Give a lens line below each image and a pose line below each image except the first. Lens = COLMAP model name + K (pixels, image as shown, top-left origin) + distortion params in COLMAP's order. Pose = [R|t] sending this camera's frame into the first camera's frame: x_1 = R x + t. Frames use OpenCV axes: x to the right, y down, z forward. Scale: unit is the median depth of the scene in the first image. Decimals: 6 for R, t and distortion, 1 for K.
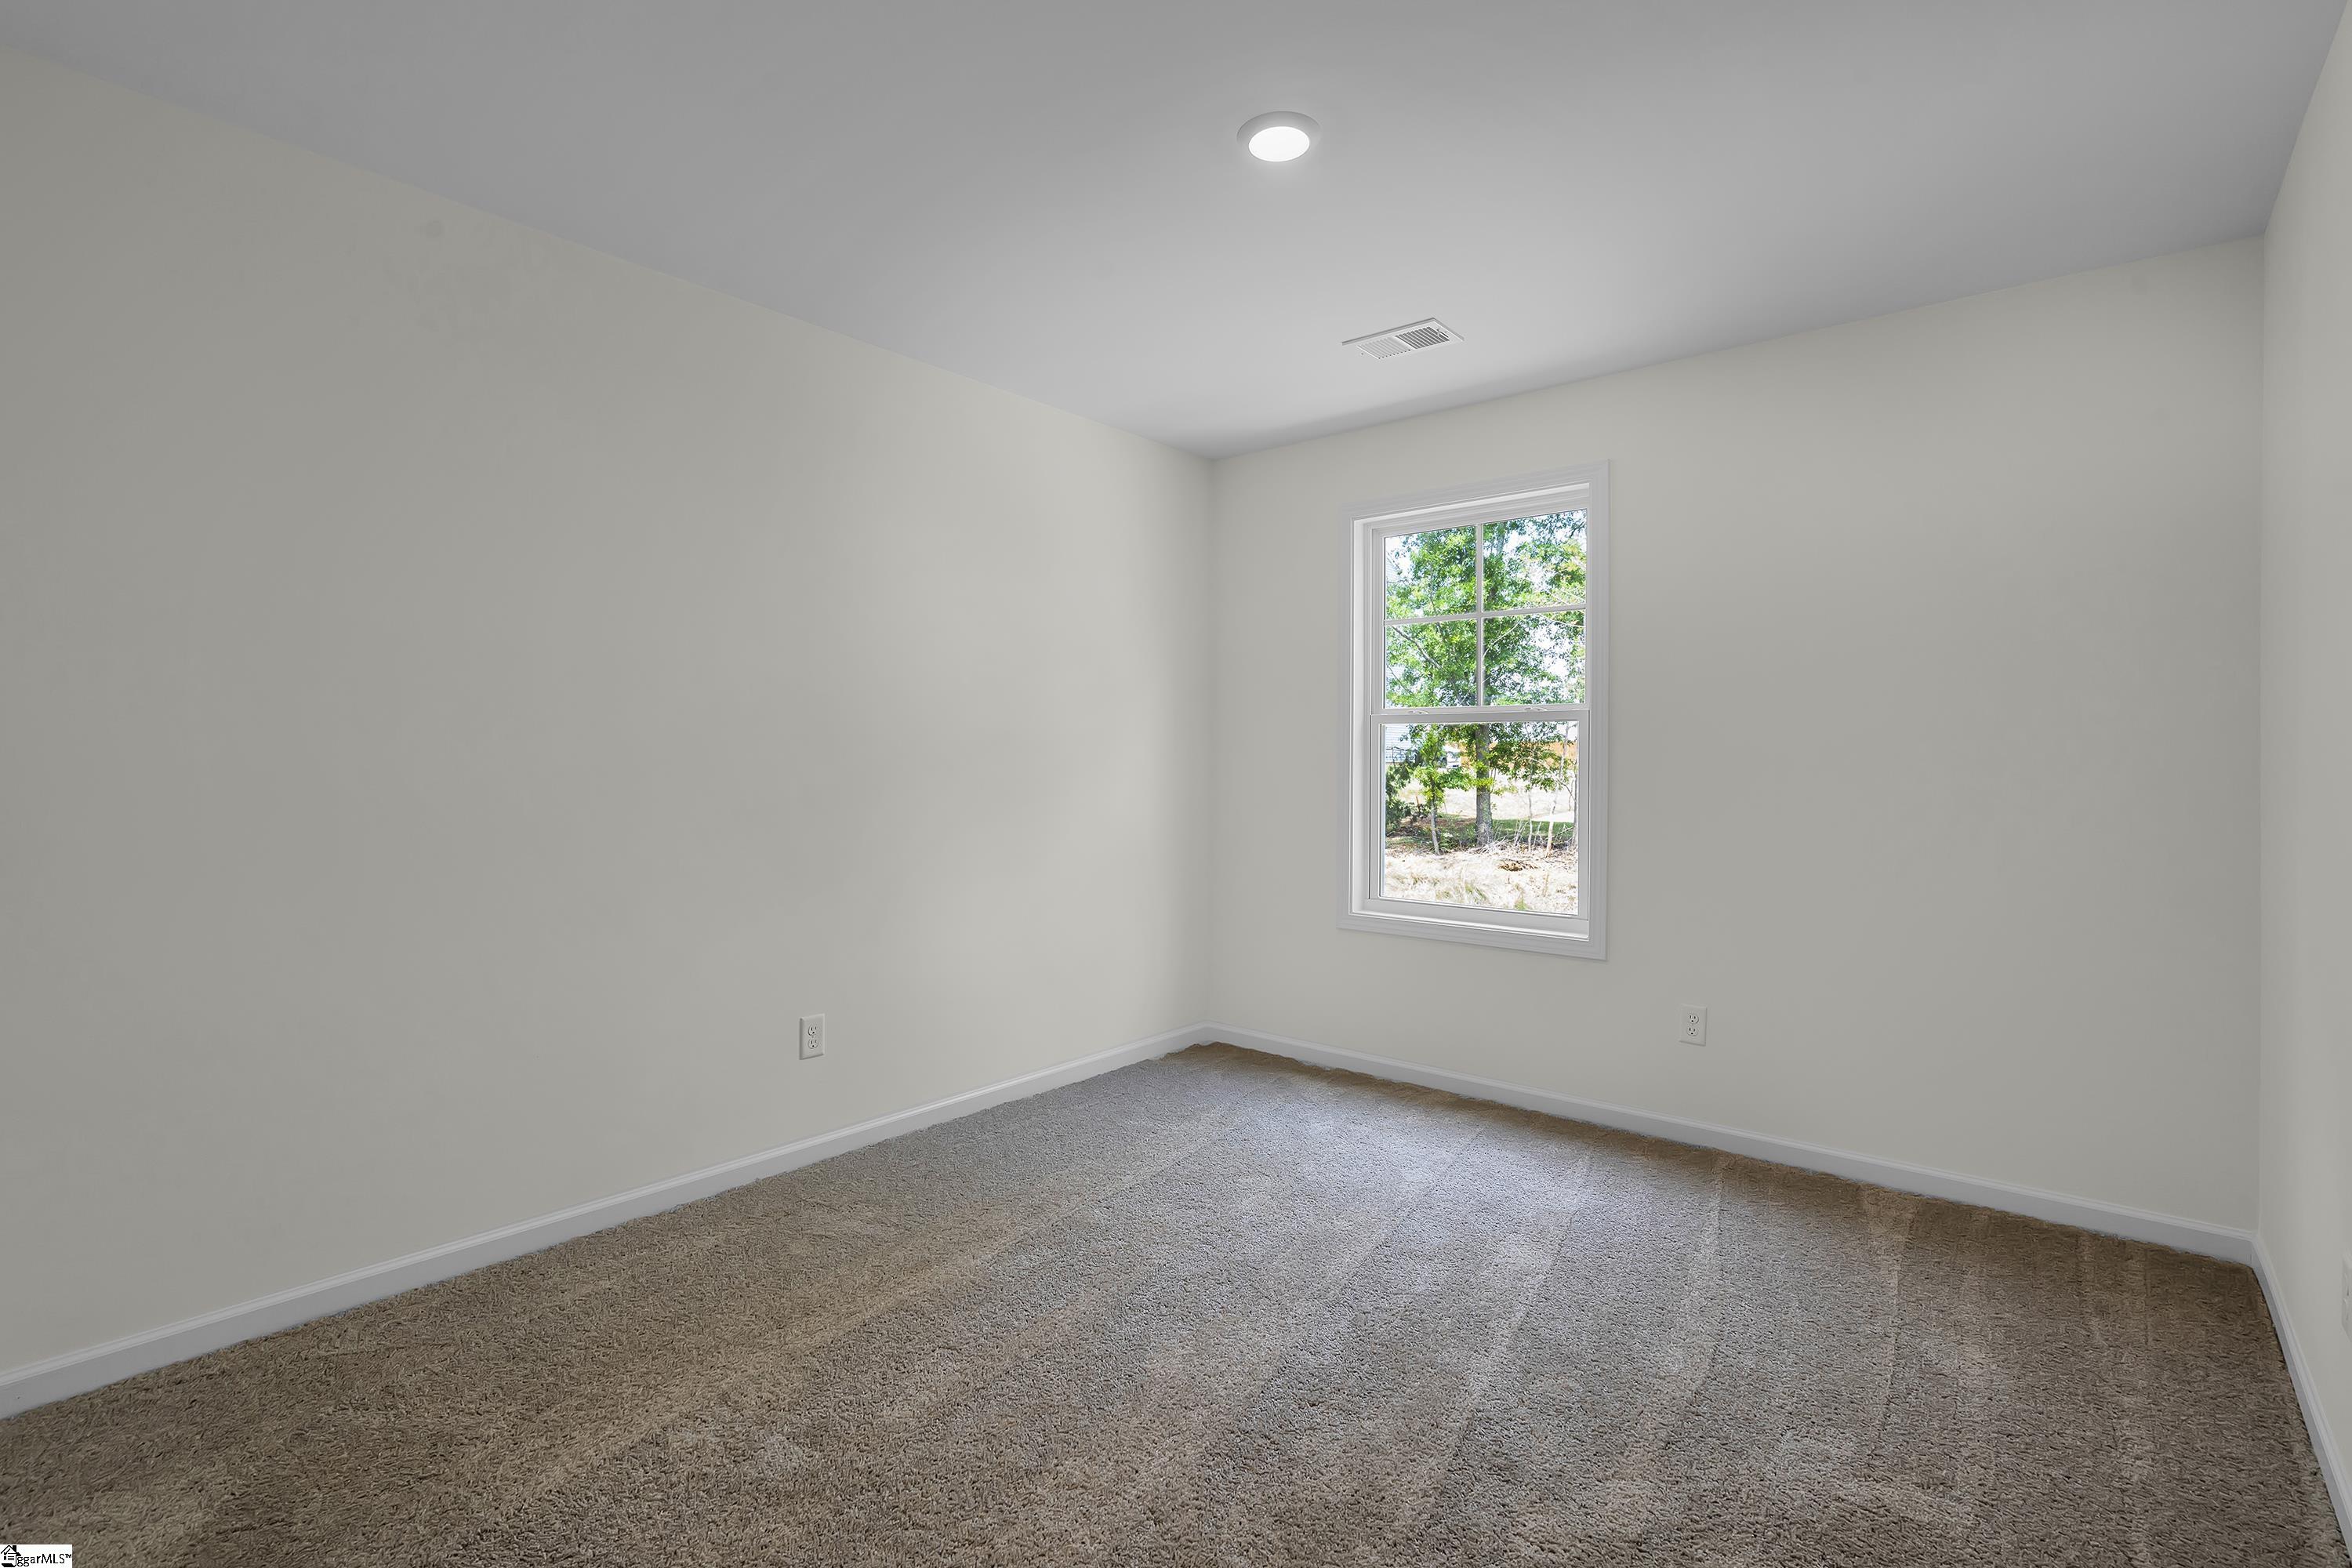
lens RADIAL K [[1079.1, 0, 1174.3], [0, 1079.1, 769.7], [0, 0, 1]] dist [-0.024937, 0.005757]
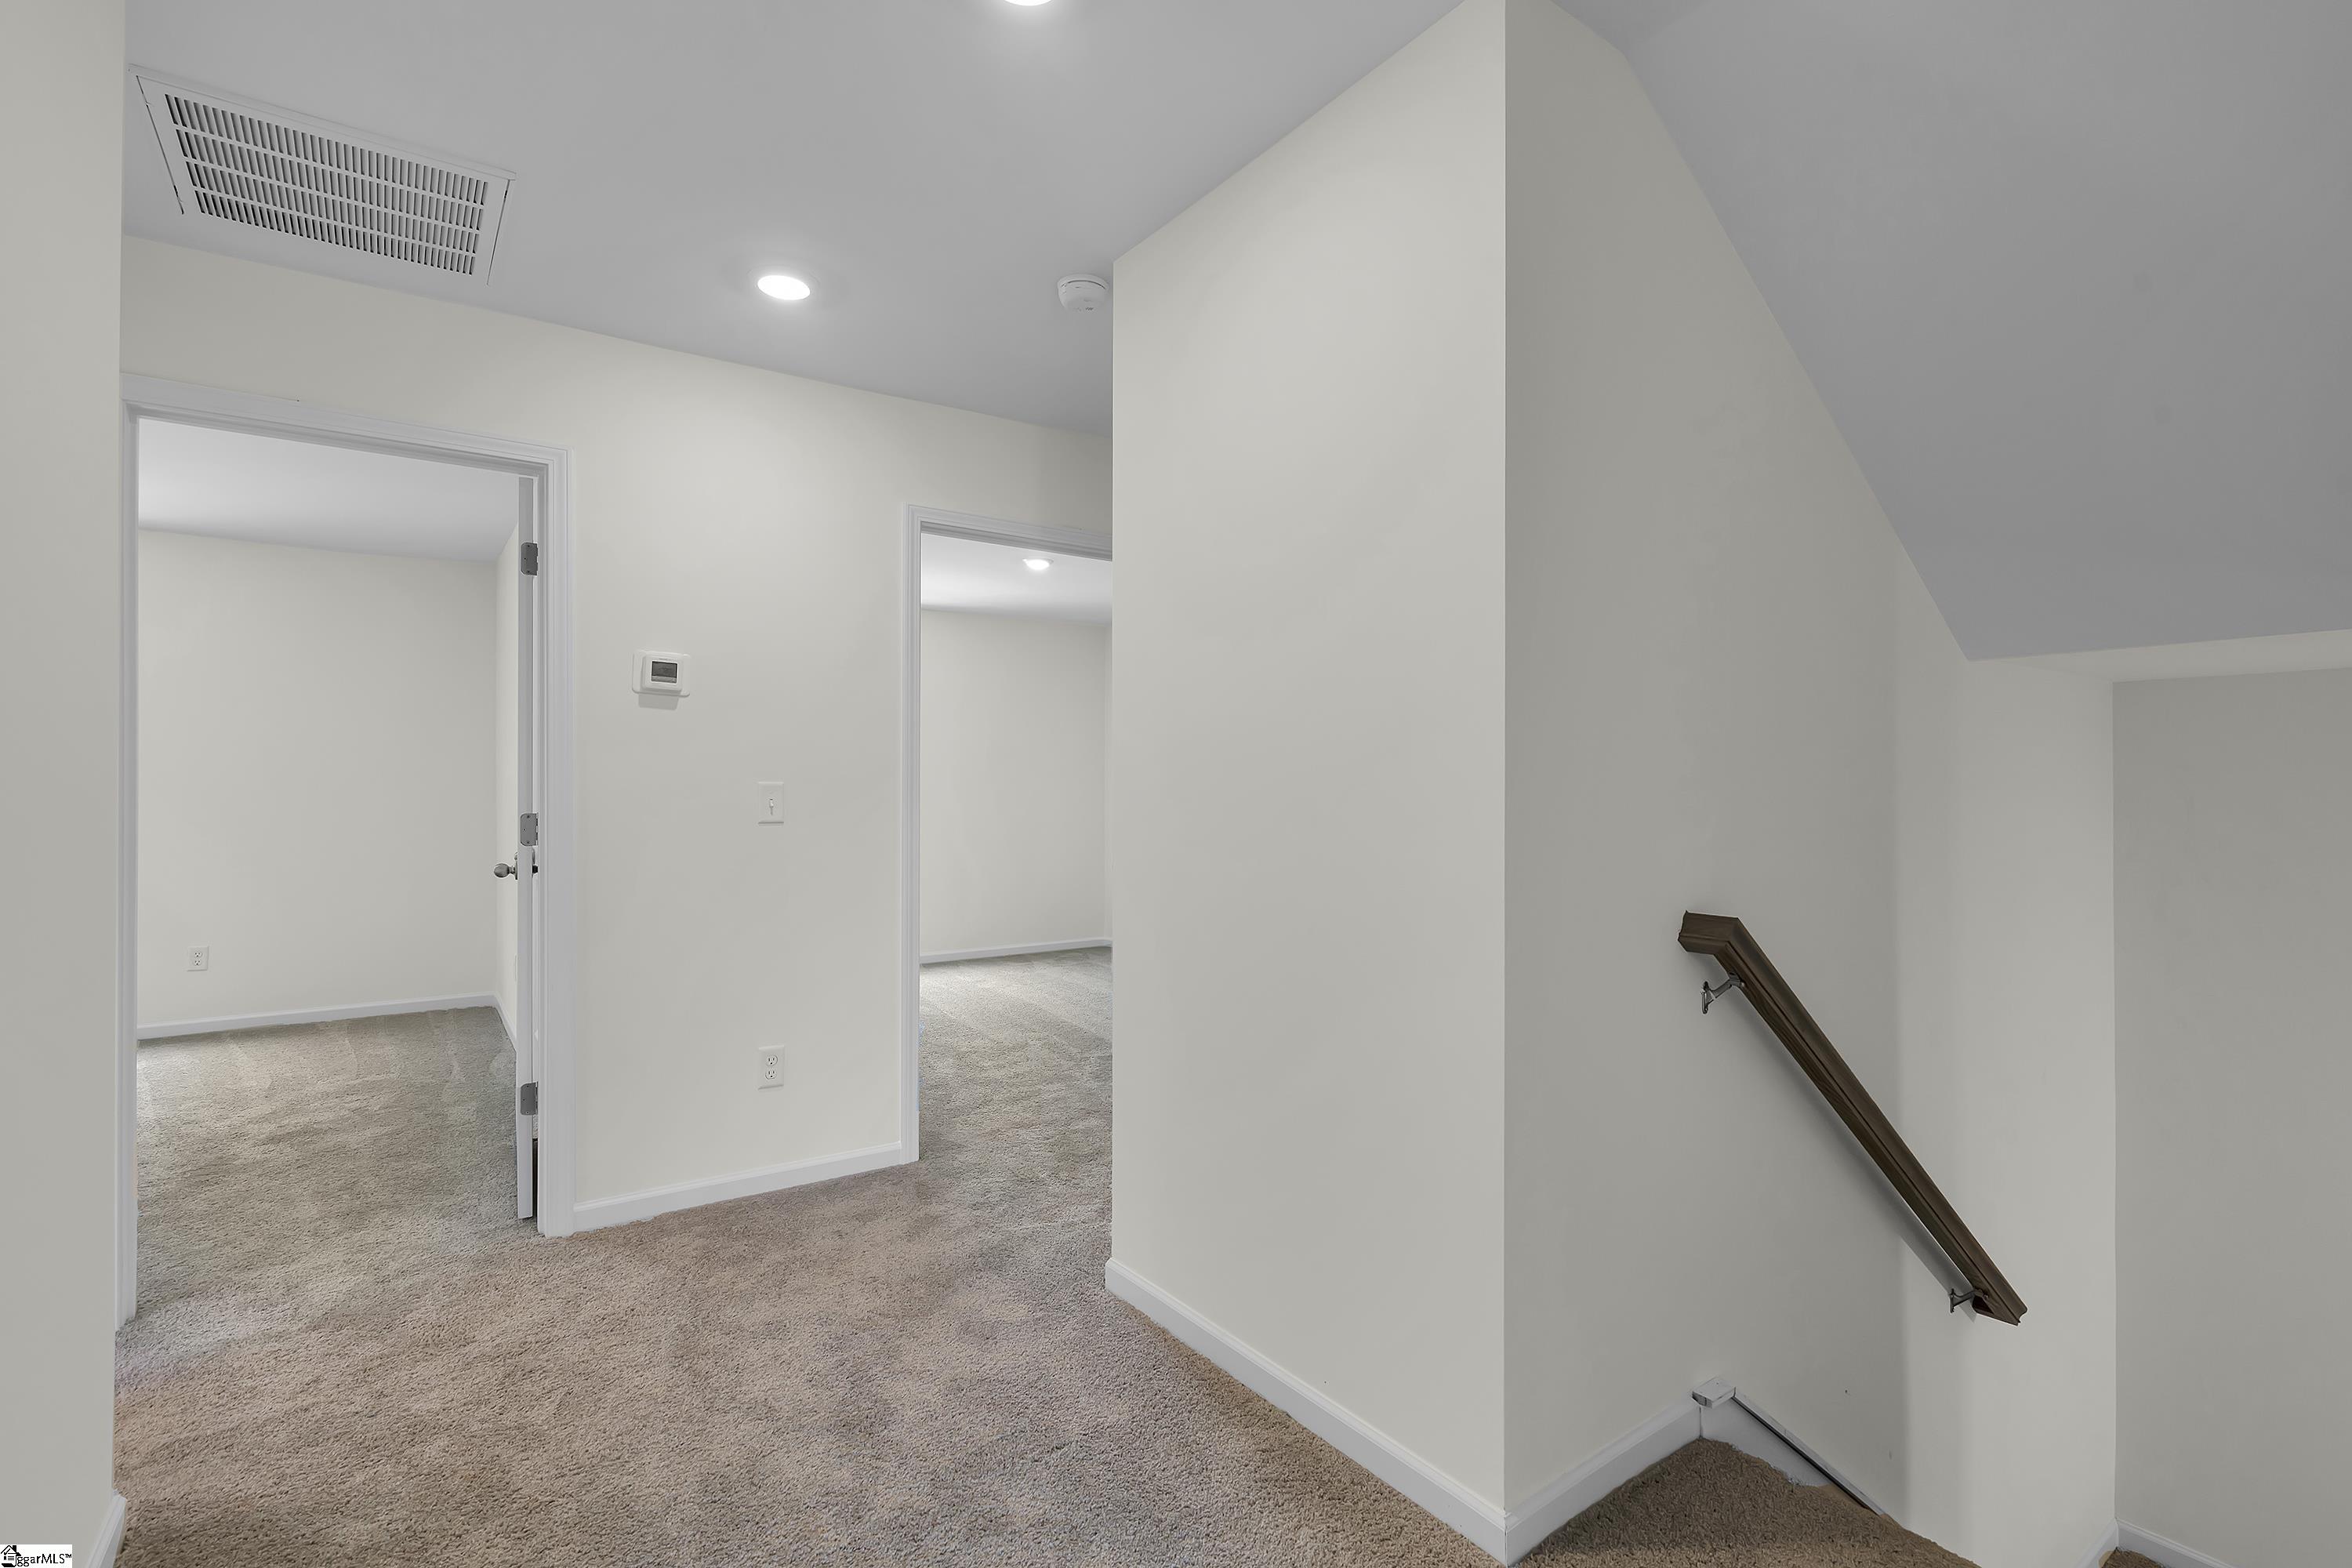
lens RADIAL K [[1079.1, 0, 1178.3], [0, 1079.1, 782.7], [0, 0, 1]] dist [-0.024937, 0.005757]
pose [[0.216783, -0.000453, 0.976220, -0.714586], [0.010528, 0.999943, -0.001874, -0.003607], [-0.976163, 0.010684, 0.216775, -0.740631]]
